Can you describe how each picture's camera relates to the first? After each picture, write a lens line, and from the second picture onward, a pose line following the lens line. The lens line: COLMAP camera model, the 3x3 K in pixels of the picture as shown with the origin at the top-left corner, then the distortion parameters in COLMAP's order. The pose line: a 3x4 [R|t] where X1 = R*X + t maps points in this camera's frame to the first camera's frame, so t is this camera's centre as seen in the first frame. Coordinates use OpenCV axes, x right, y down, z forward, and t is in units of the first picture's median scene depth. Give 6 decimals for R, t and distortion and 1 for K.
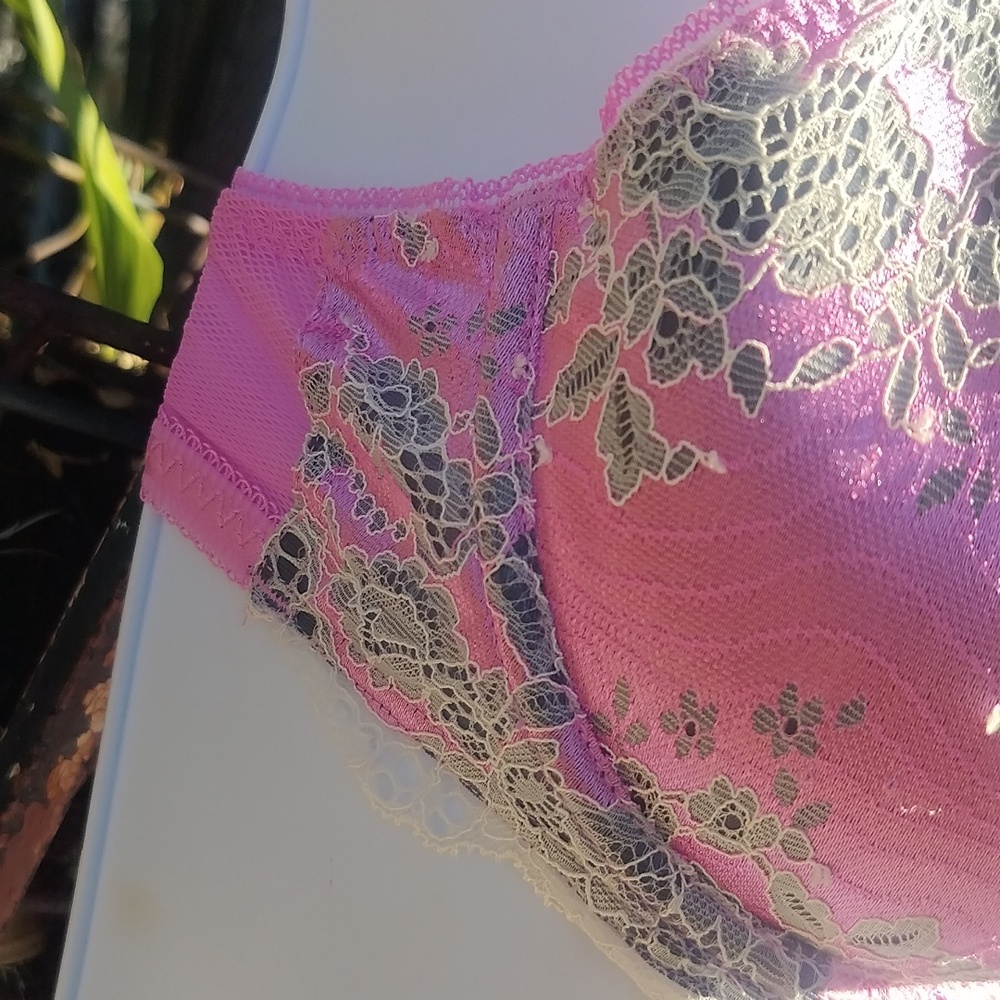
lens RADIAL K [[1566.1, 0, 484.4], [0, 1566.1, 501.7], [0, 0, 1]] dist [0.223040, -0.814321]
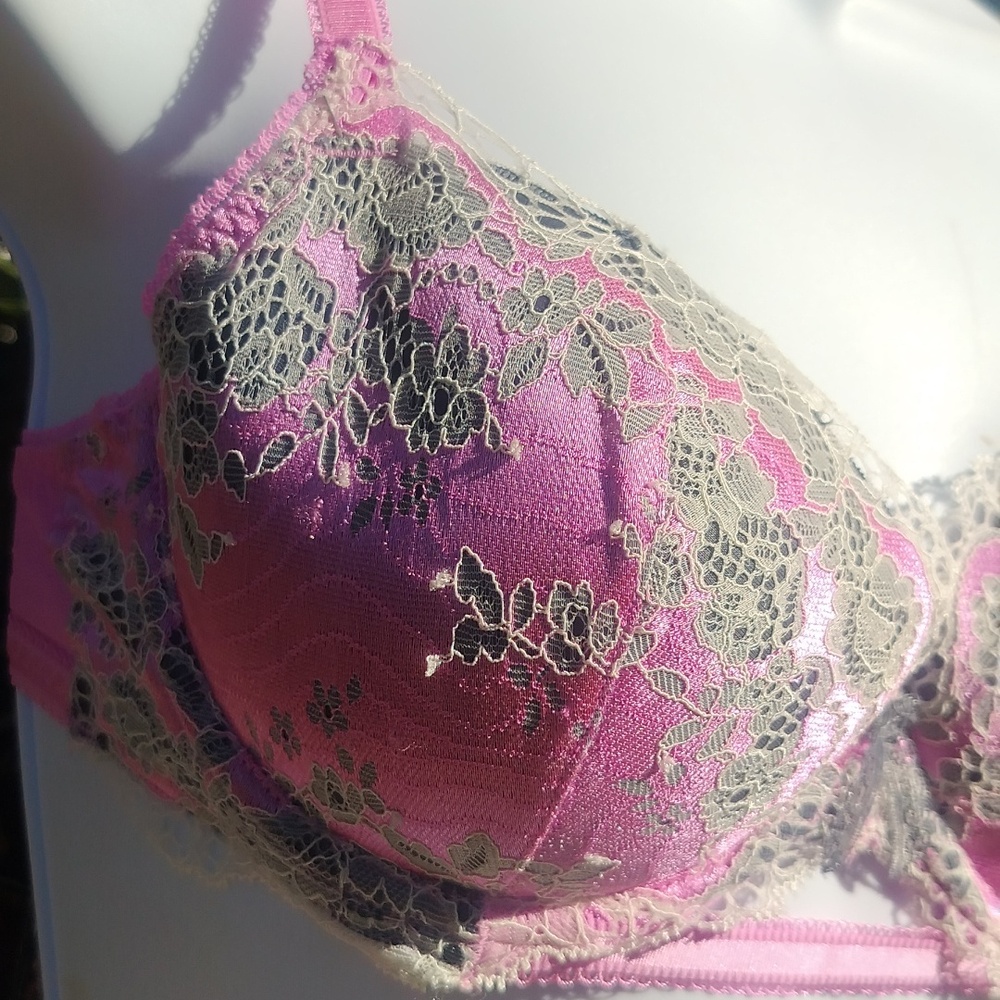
lens RADIAL K [[1566.1, 0, 484.4], [0, 1566.1, 501.7], [0, 0, 1]] dist [0.223040, -0.814321]
pose [[0.943399, -0.264188, -0.200506, 0.646677], [0.233877, 0.958572, -0.162609, 0.222589], [0.235158, 0.106511, 0.966103, -0.303970]]
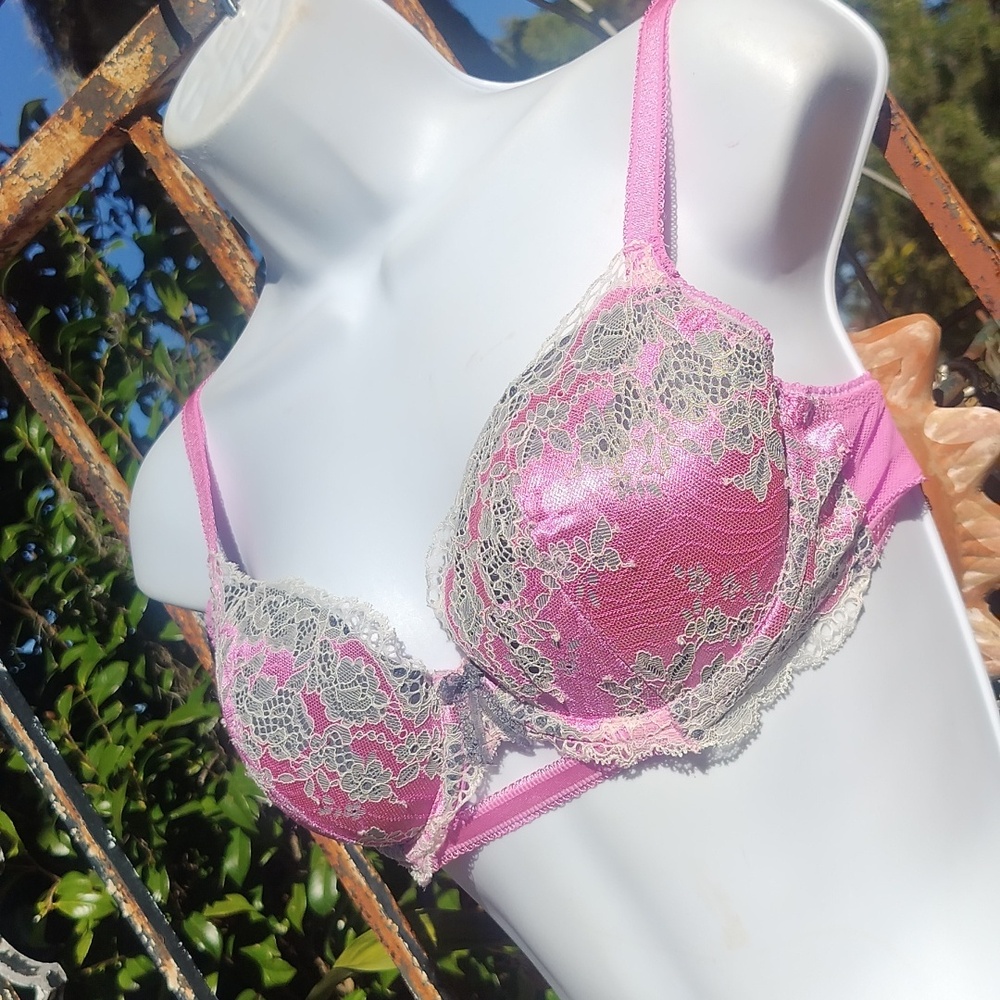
lens RADIAL K [[1566.1, 0, 484.4], [0, 1566.1, 501.7], [0, 0, 1]] dist [0.223040, -0.814321]
pose [[-0.064052, -0.558575, -0.826977, 3.380944], [0.485068, 0.706774, -0.514956, 1.616107], [0.872127, -0.434124, 0.225677, 0.882220]]
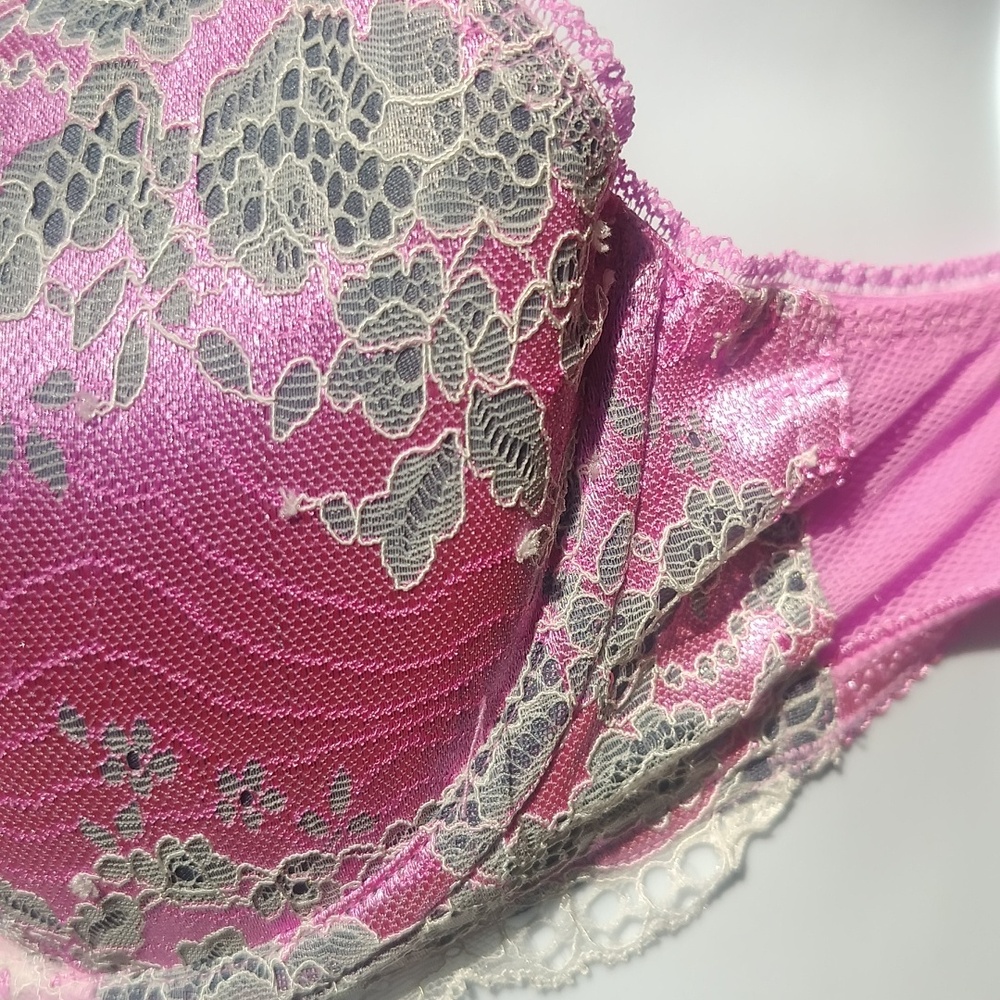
lens RADIAL K [[1573.2, 0, 498.5], [0, 1573.2, 487.1], [0, 0, 1]] dist [0.249533, -1.089414]
pose [[-0.098686, -0.384538, -0.917819, 1.877483], [0.145445, 0.906843, -0.395578, 0.727160], [0.984432, -0.172530, -0.033564, 2.025247]]
